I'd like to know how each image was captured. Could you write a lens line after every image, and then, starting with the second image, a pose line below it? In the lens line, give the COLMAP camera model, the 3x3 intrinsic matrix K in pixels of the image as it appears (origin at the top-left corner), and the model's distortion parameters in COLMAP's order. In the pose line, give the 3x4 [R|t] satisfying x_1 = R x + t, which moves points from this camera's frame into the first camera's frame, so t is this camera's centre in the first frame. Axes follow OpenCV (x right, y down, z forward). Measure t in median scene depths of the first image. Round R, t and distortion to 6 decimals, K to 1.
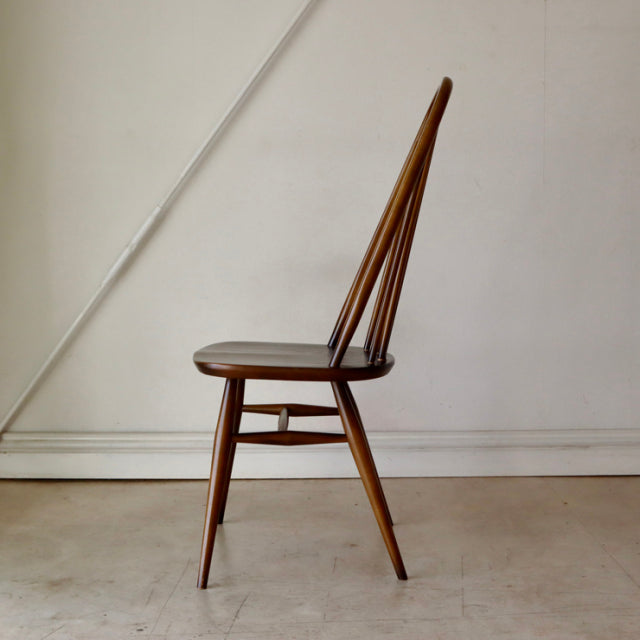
lens RADIAL K [[1115.1, 0, 314.9], [0, 1115.1, 321.0], [0, 0, 1]] dist [-0.041799, 0.000000]
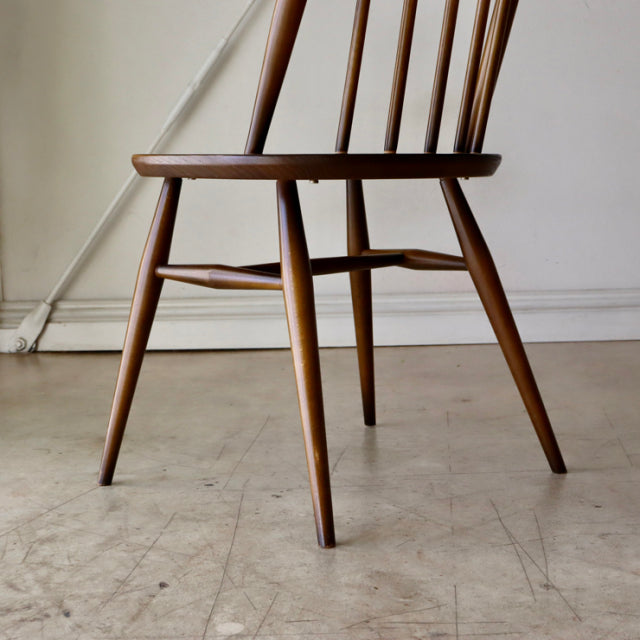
lens RADIAL K [[1046.8, 0, 313.0], [0, 1046.8, 309.5], [0, 0, 1]] dist [-0.081730, 0.000000]
pose [[0.998191, -0.016311, -0.057865, -0.034547], [0.019153, 0.998620, 0.048901, 0.099531], [0.056988, -0.049920, 0.997126, 0.237413]]
